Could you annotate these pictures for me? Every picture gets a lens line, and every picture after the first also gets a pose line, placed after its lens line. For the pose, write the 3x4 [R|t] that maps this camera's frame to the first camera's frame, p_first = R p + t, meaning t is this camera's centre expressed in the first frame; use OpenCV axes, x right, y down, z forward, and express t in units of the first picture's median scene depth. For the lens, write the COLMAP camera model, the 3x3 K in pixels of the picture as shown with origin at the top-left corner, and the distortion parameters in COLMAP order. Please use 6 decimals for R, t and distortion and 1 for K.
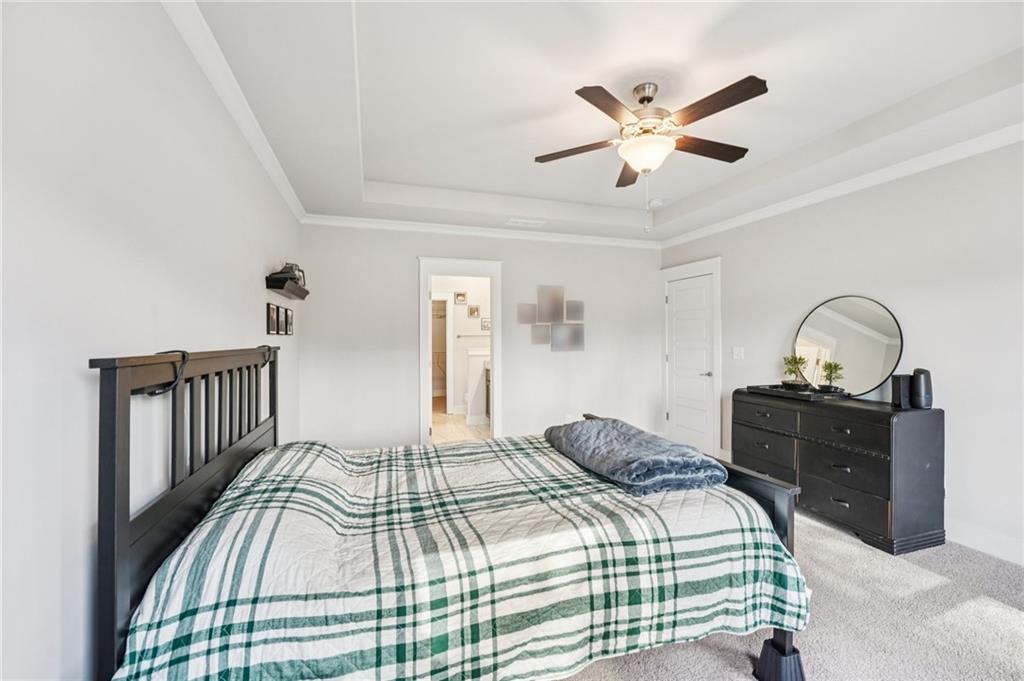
lens RADIAL K [[413.6, 0, 521.7], [0, 413.6, 339.3], [0, 0, 1]] dist [0.000078, 0.000001]
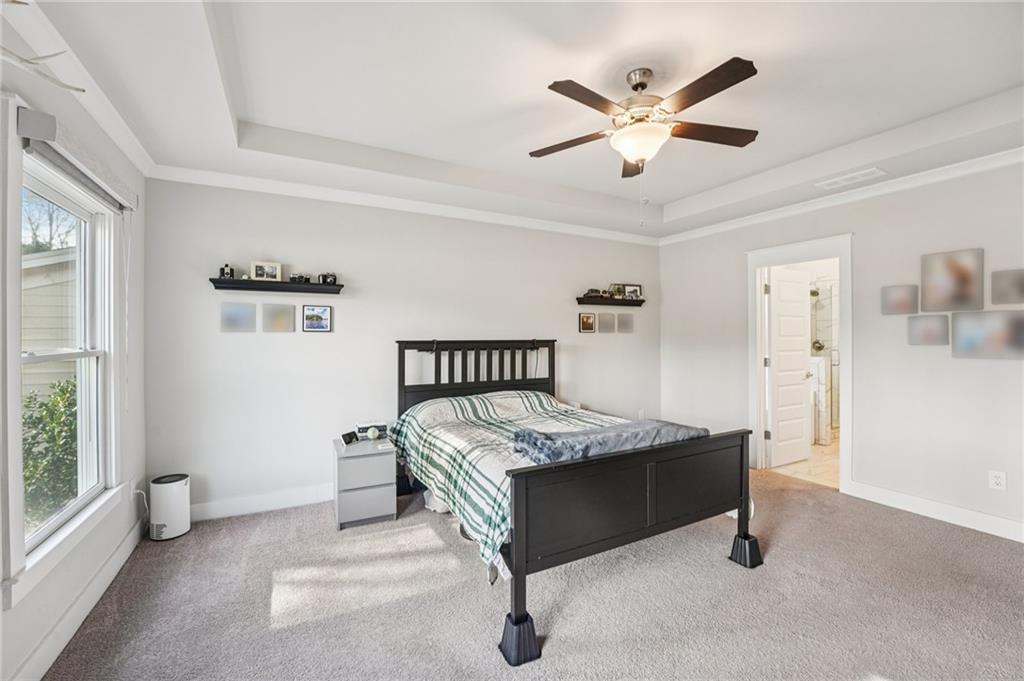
lens RADIAL K [[420.1, 0, 513.6], [0, 420.1, 335.9], [0, 0, 1]] dist [0.001927, -0.000120]
pose [[0.162204, 0.011534, -0.986690, 0.776344], [-0.004130, 0.999931, 0.011010, -0.011977], [0.986749, 0.002289, 0.162241, 0.355199]]
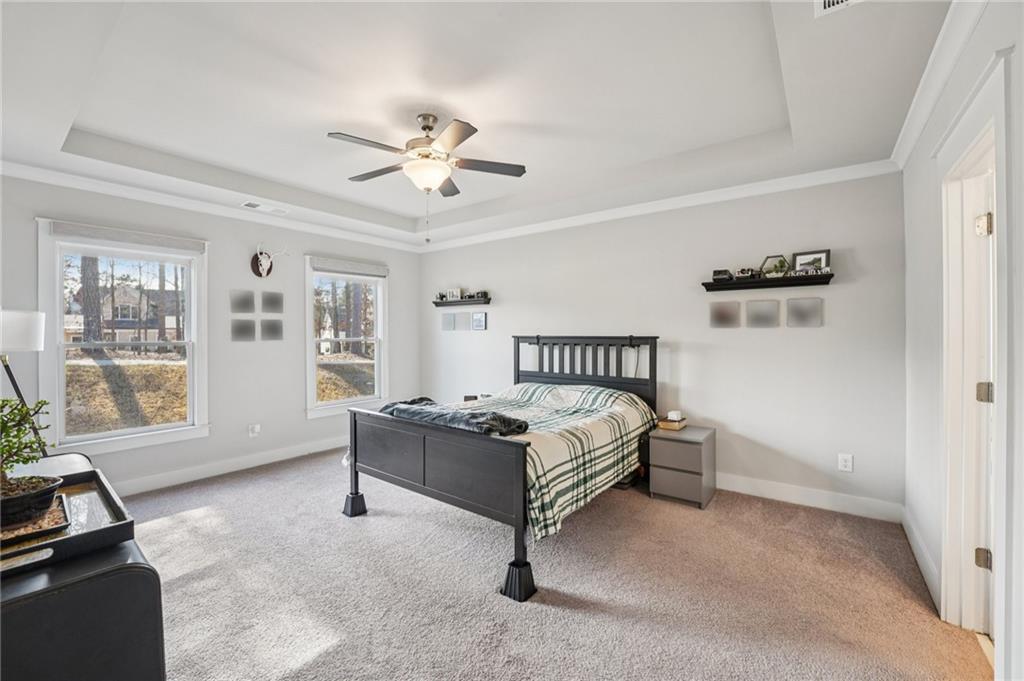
lens RADIAL K [[420.1, 0, 513.6], [0, 420.1, 335.9], [0, 0, 1]] dist [0.001927, -0.000120]
pose [[-0.824779, 0.015619, -0.565239, 0.495679], [0.008279, 0.999845, 0.015548, -0.008800], [0.565394, 0.008144, -0.824781, 1.338762]]
